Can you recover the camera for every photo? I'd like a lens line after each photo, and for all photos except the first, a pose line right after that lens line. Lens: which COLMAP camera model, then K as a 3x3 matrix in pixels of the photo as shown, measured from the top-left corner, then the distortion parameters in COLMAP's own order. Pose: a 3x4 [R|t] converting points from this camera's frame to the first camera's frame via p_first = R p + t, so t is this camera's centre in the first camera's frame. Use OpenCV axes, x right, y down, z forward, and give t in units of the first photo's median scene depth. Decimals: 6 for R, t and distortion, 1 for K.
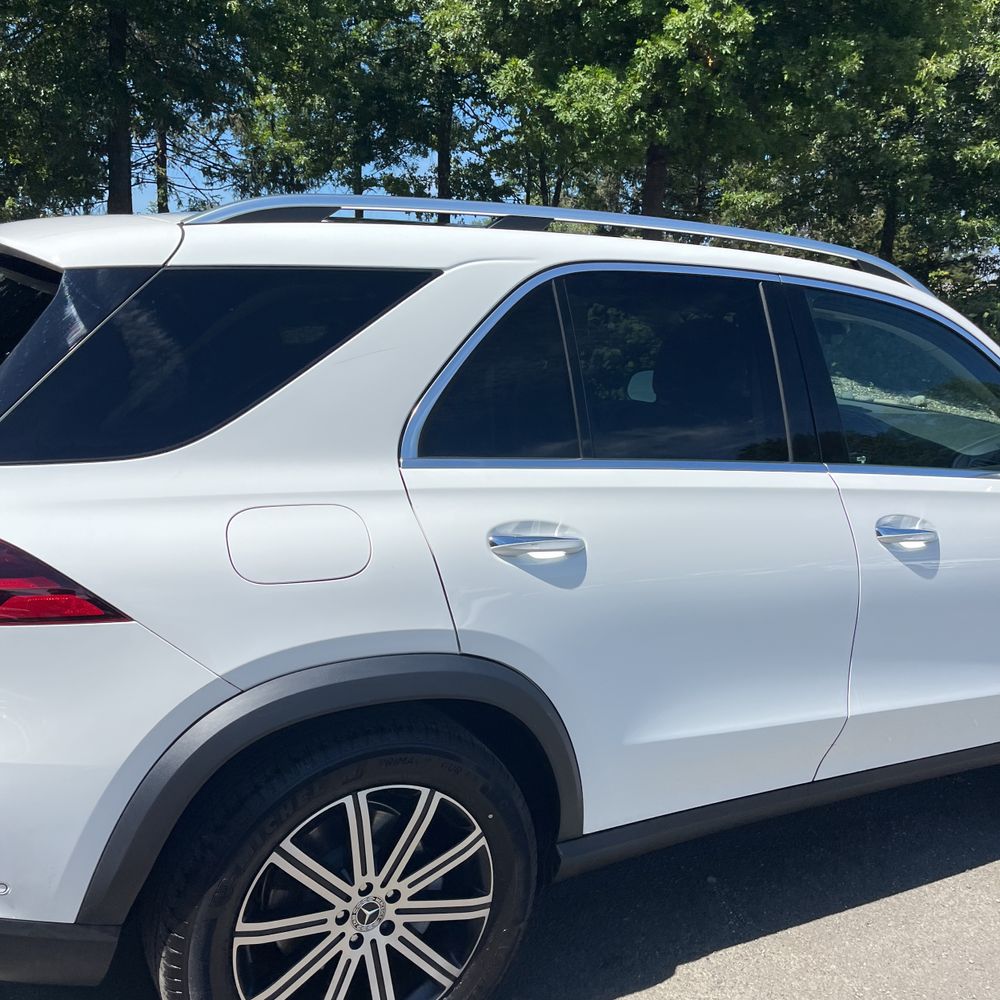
lens RADIAL K [[1005.7, 0, 500.3], [0, 1005.7, 497.3], [0, 0, 1]] dist [0.028720, 0.000000]
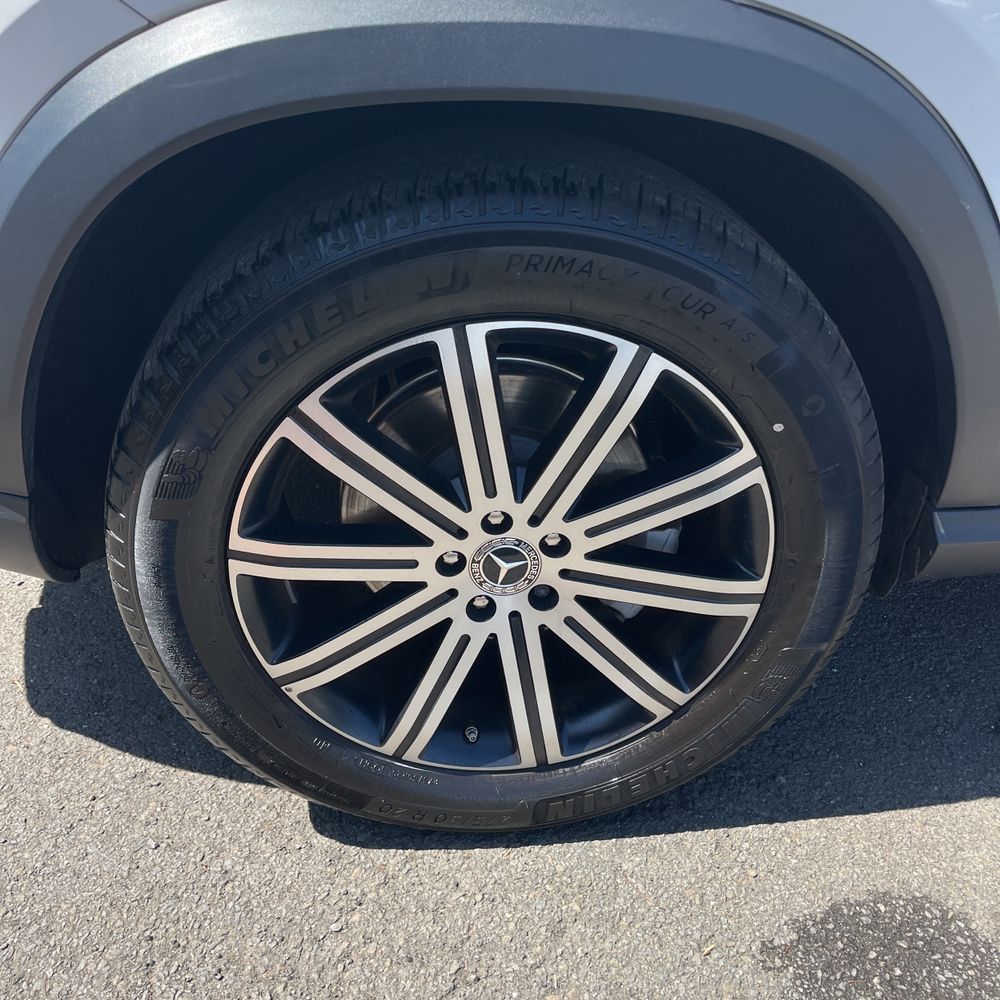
lens RADIAL K [[1005.7, 0, 494.6], [0, 1005.7, 507.5], [0, 0, 1]] dist [0.028720, 0.000000]
pose [[0.903619, 0.182890, -0.387328, 0.059276], [-0.028694, 0.928077, 0.371281, 0.192650], [0.427374, -0.324383, 0.843876, 0.573368]]
